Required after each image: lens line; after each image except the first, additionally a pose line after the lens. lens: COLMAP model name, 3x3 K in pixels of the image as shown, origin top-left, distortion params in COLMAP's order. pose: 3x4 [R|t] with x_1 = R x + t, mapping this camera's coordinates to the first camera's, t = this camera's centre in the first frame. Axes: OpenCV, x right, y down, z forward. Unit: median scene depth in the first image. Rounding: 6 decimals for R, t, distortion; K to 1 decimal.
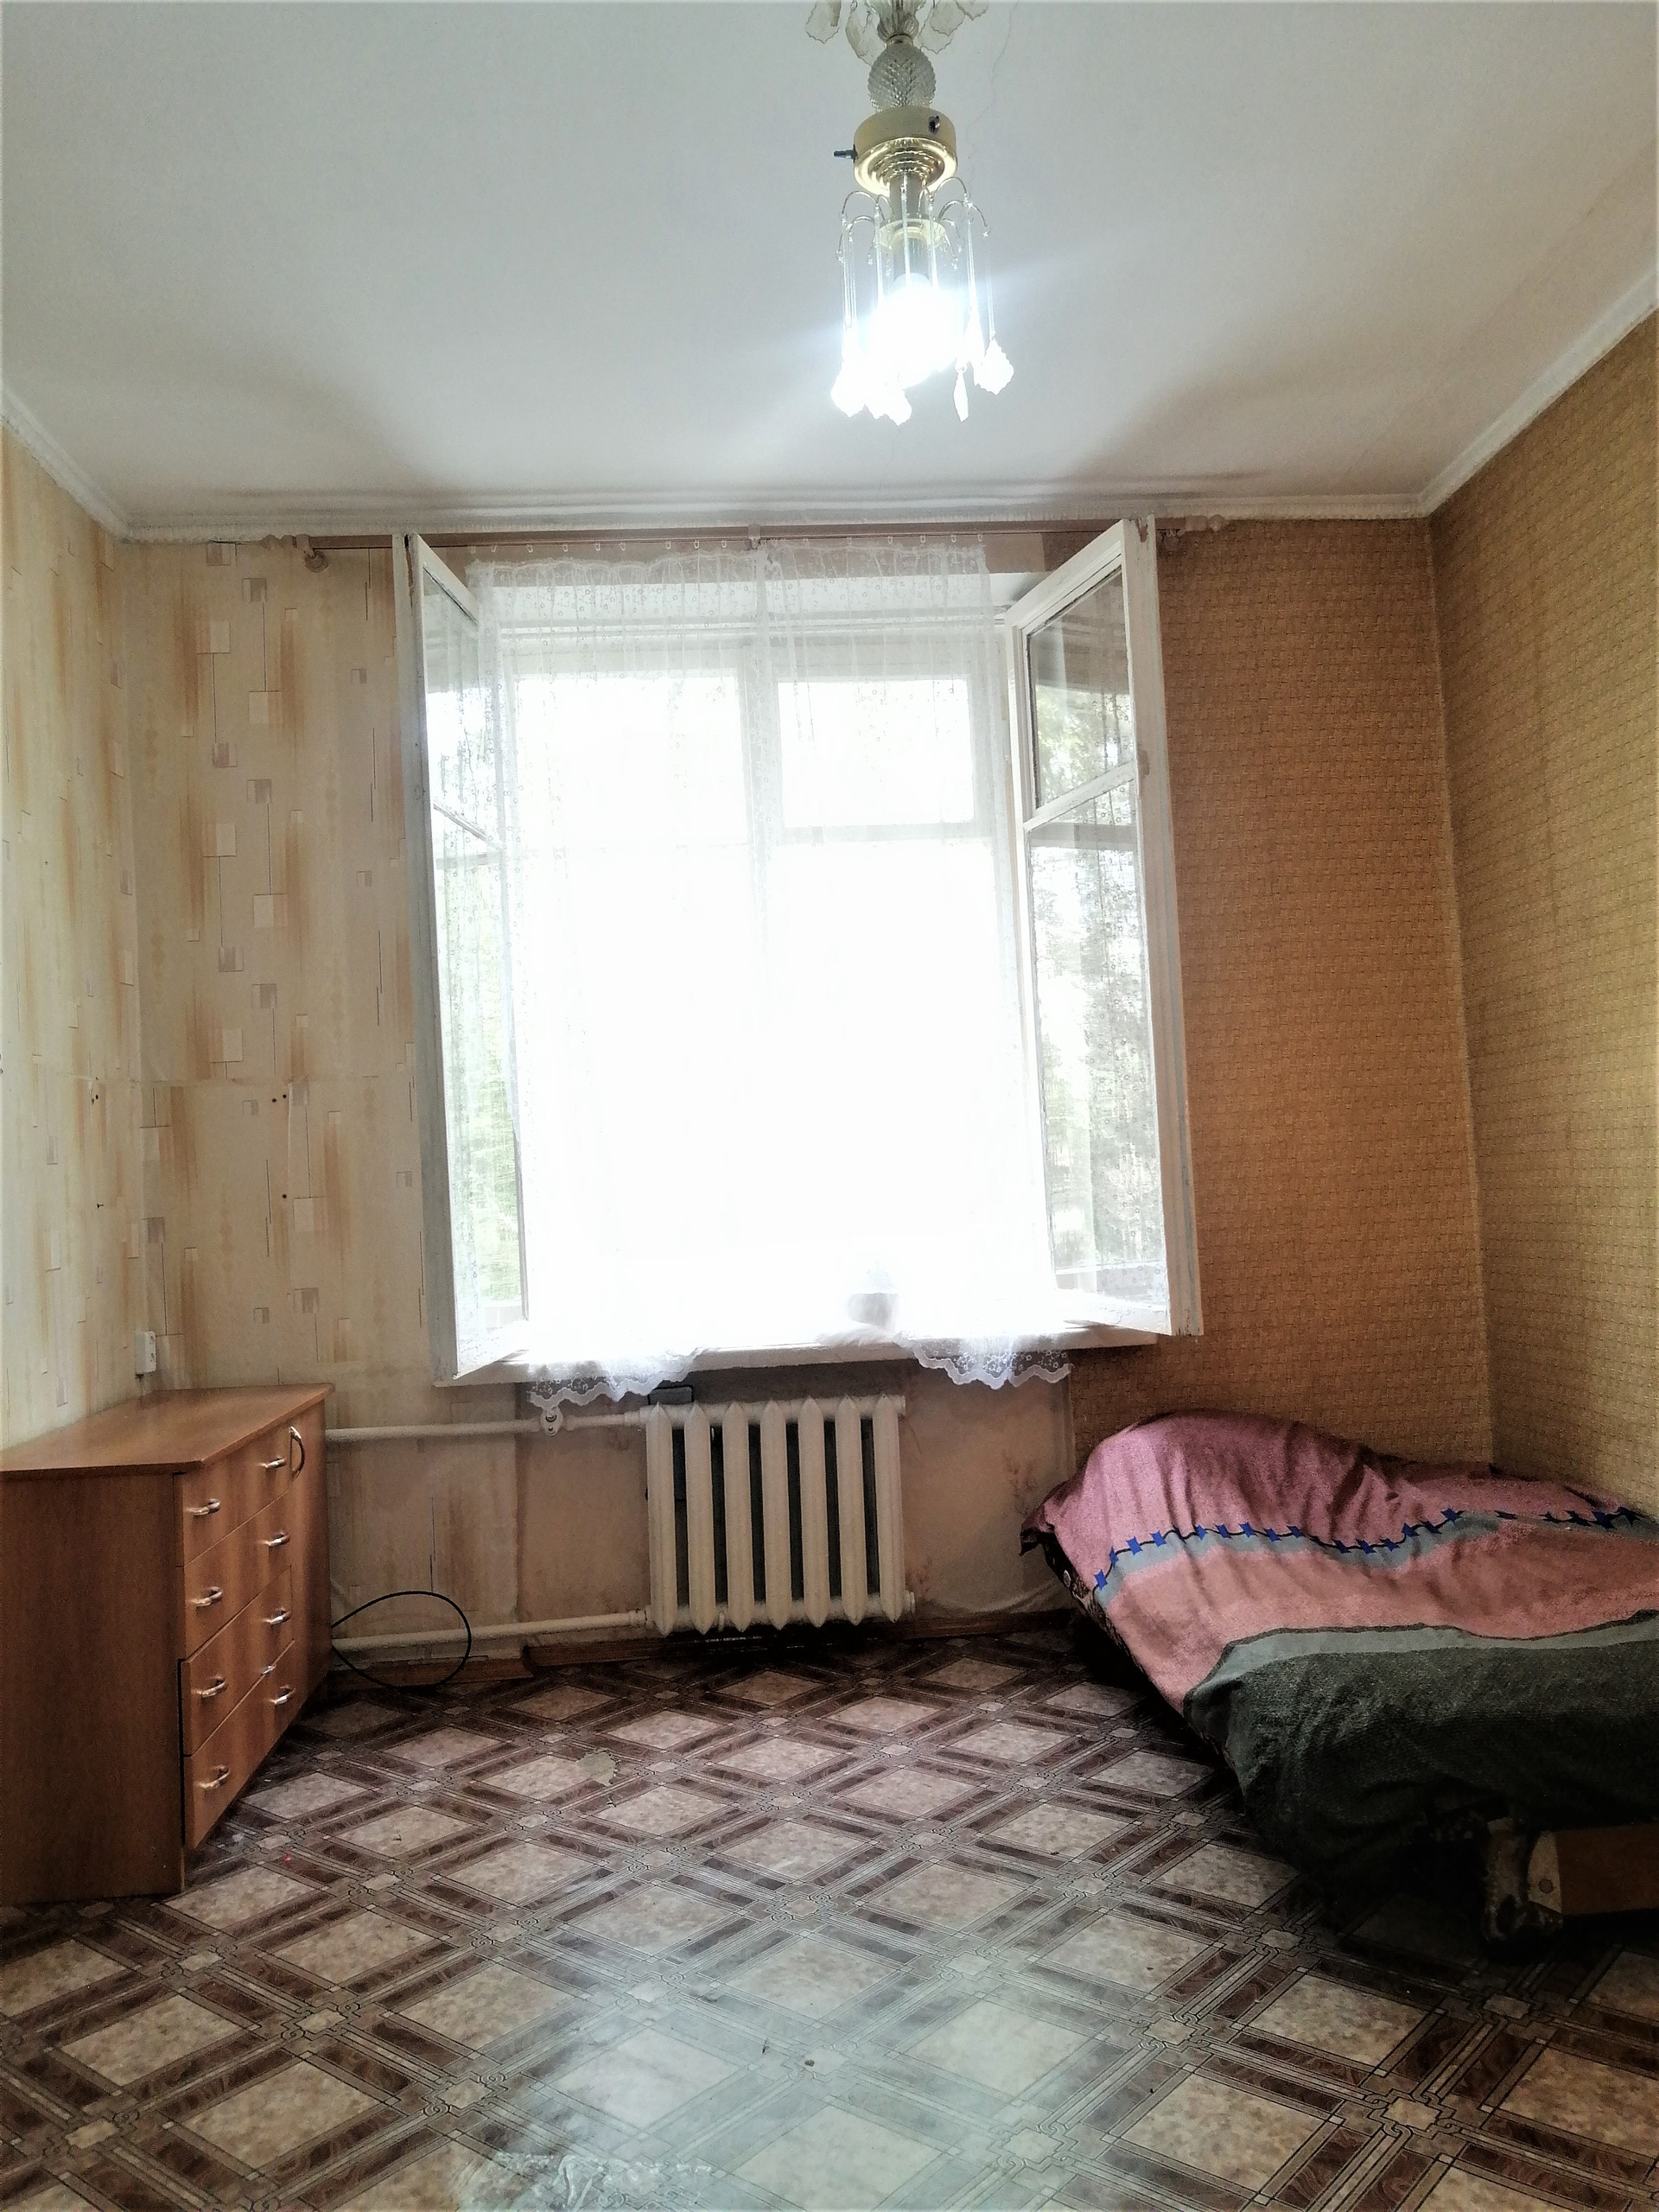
lens RADIAL K [[1728.4, 0, 822.6], [0, 1728.4, 1097.7], [0, 0, 1]] dist [-0.031239, 0.065941]
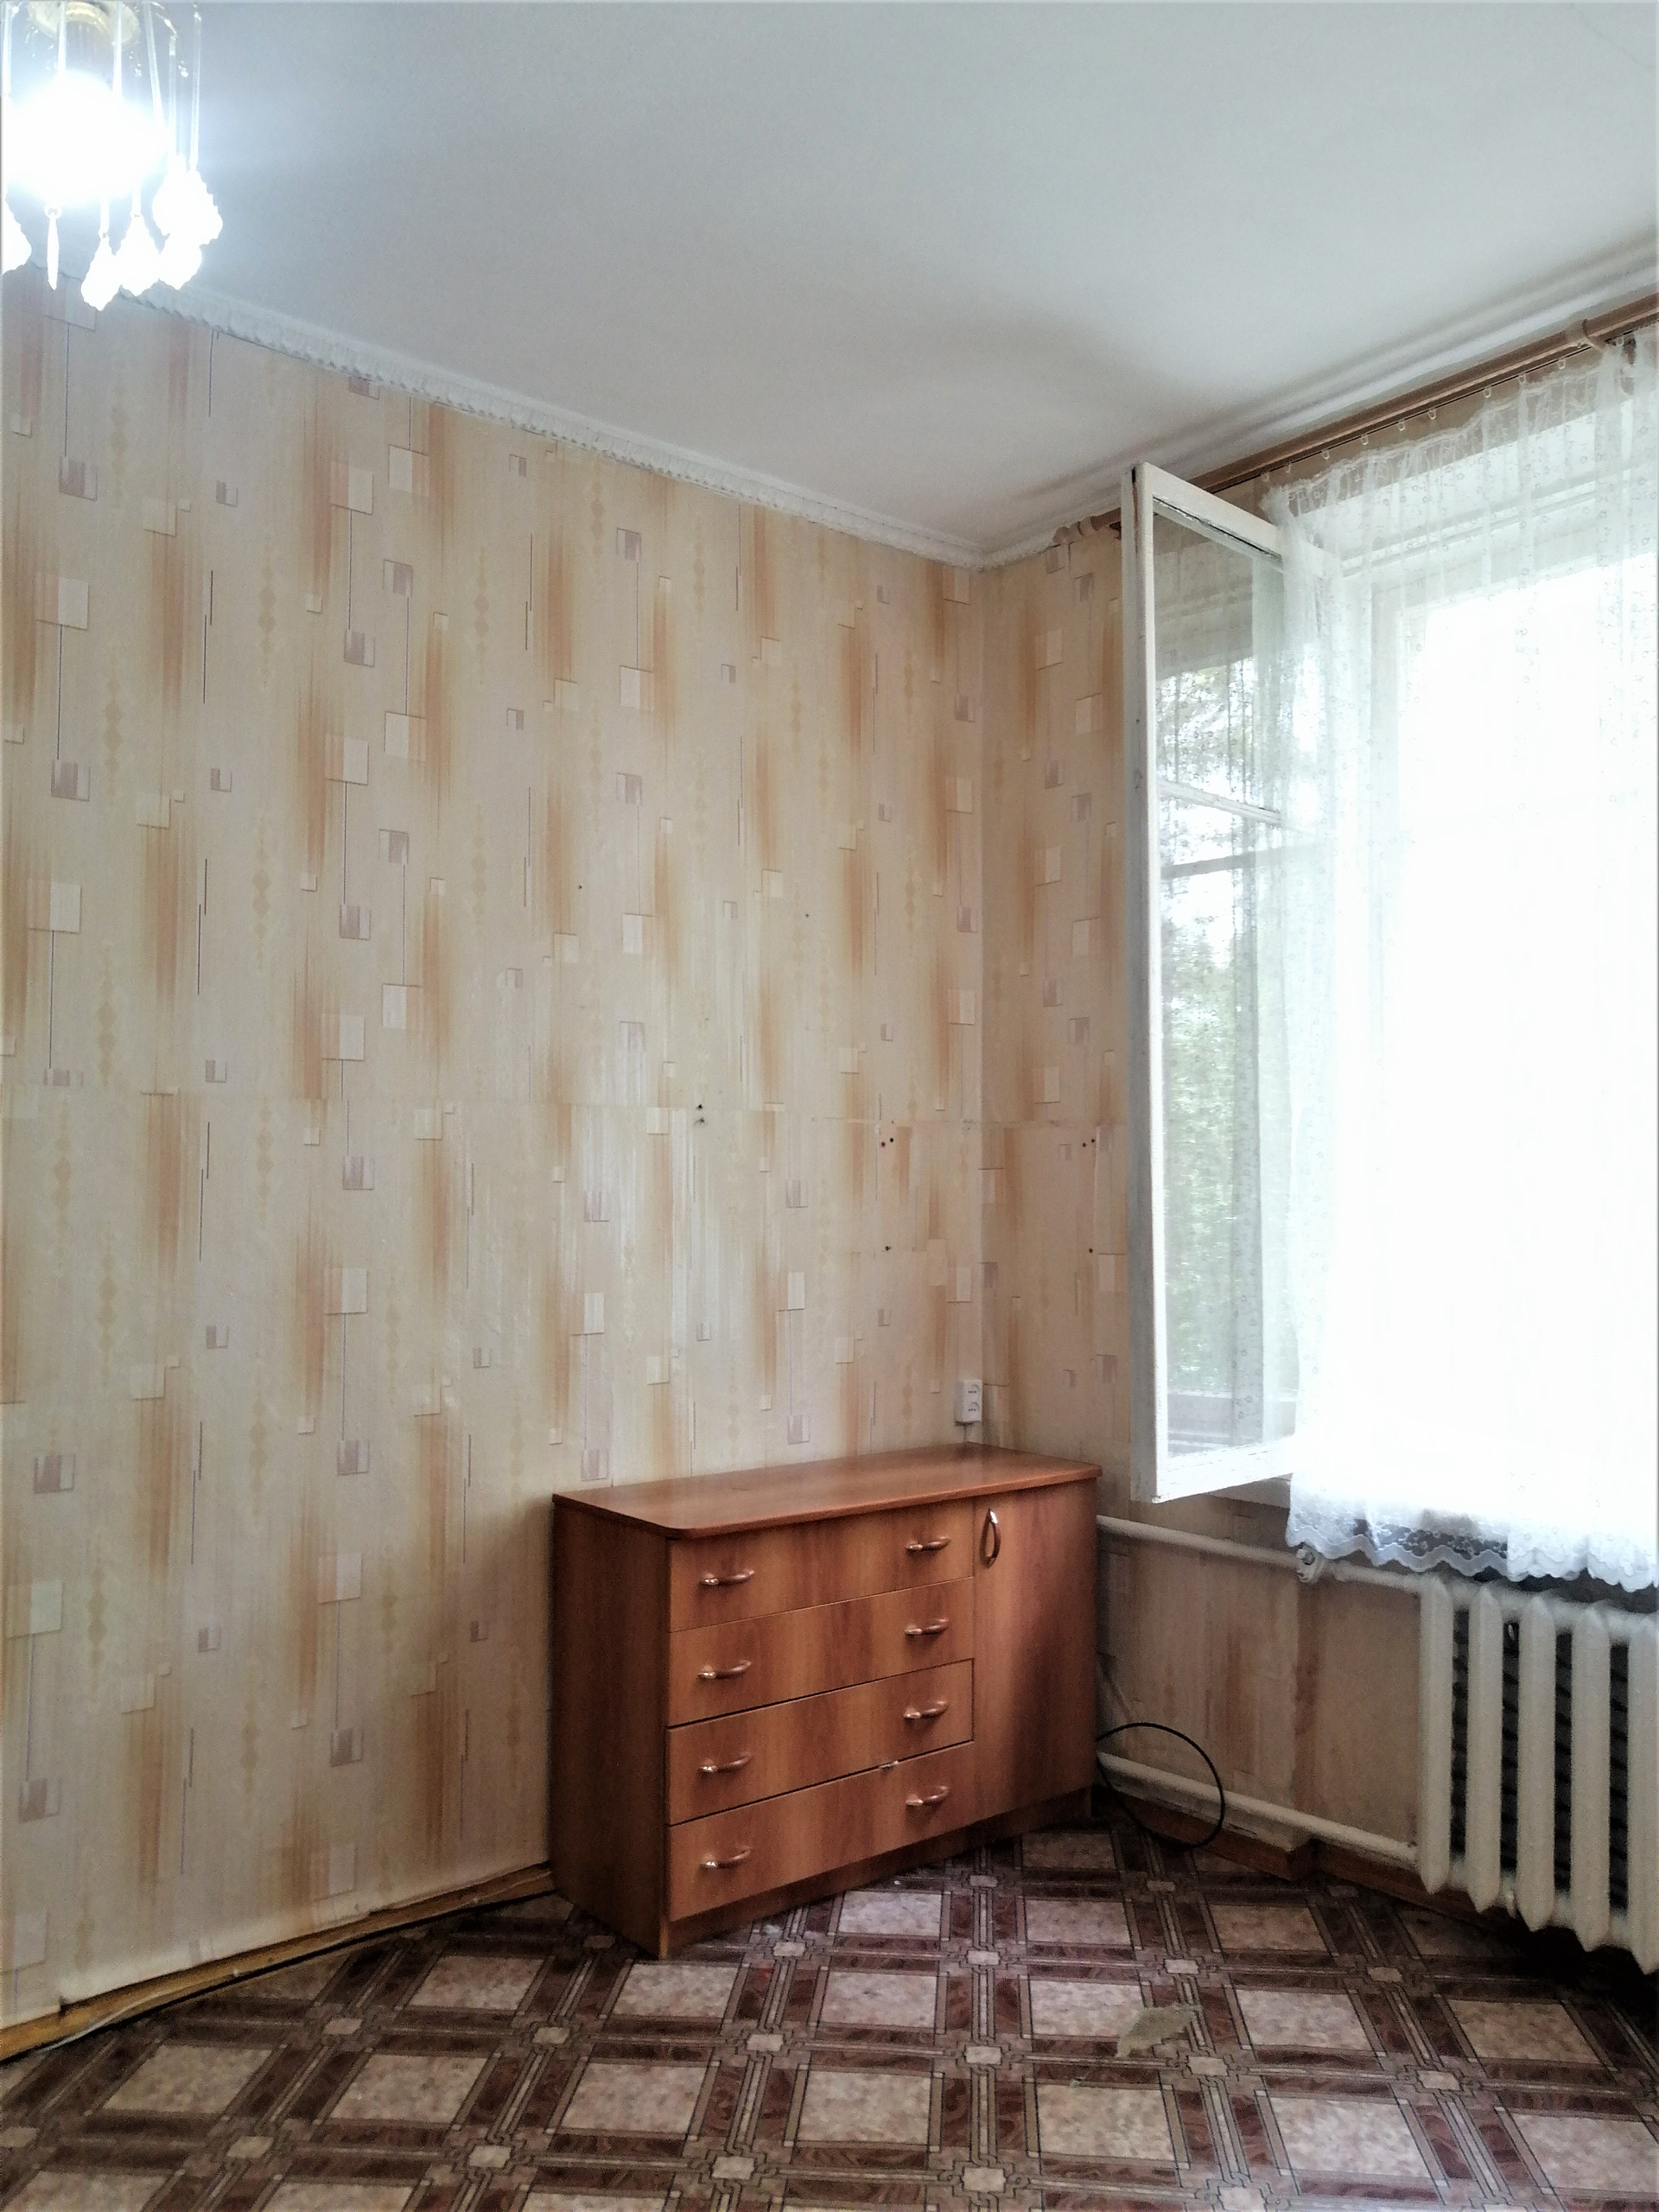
lens RADIAL K [[1728.4, 0, 829.6], [0, 1728.4, 1087.2], [0, 0, 1]] dist [-0.031239, 0.065941]
pose [[0.572055, 0.002278, -0.820212, 0.373240], [0.003703, 0.999979, 0.005360, -0.036203], [0.820207, -0.006104, 0.572035, 0.384894]]
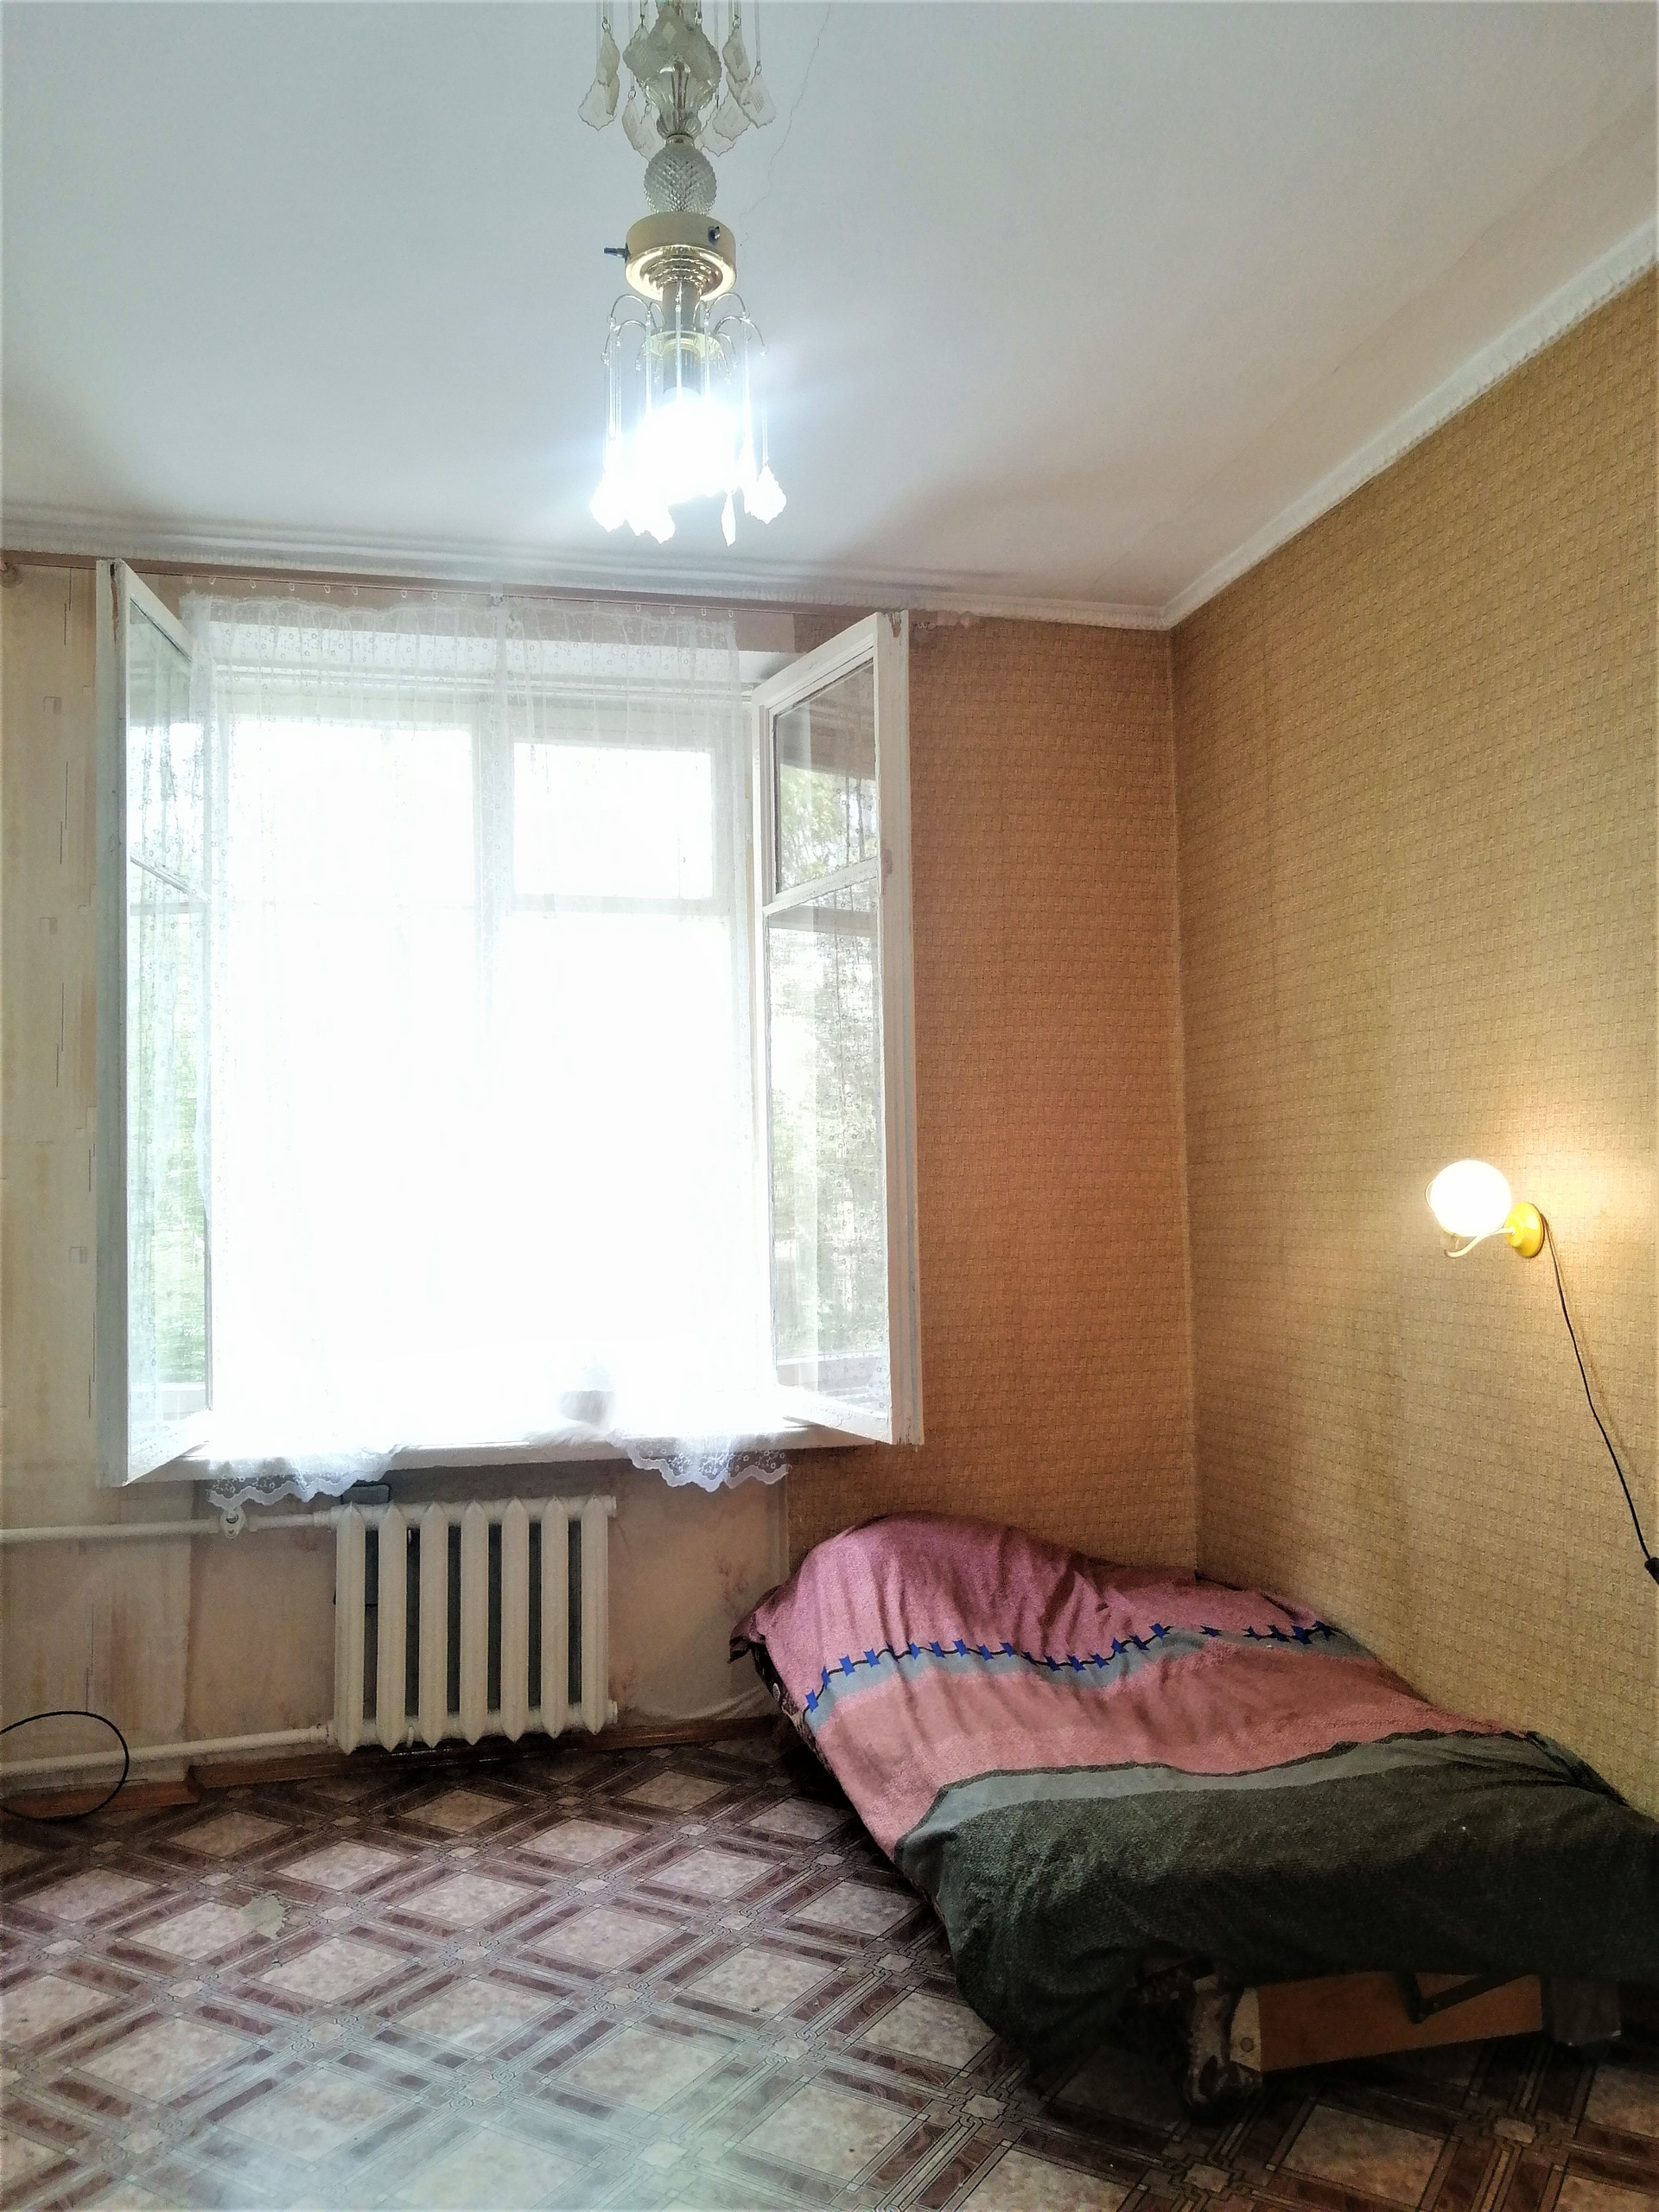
lens RADIAL K [[1728.4, 0, 824.3], [0, 1728.4, 1096.6], [0, 0, 1]] dist [-0.031239, 0.065941]
pose [[0.985872, 0.043549, 0.161742, -0.003149], [-0.040771, 0.998959, -0.020452, -0.036535], [-0.162464, 0.013568, 0.986621, 0.033344]]
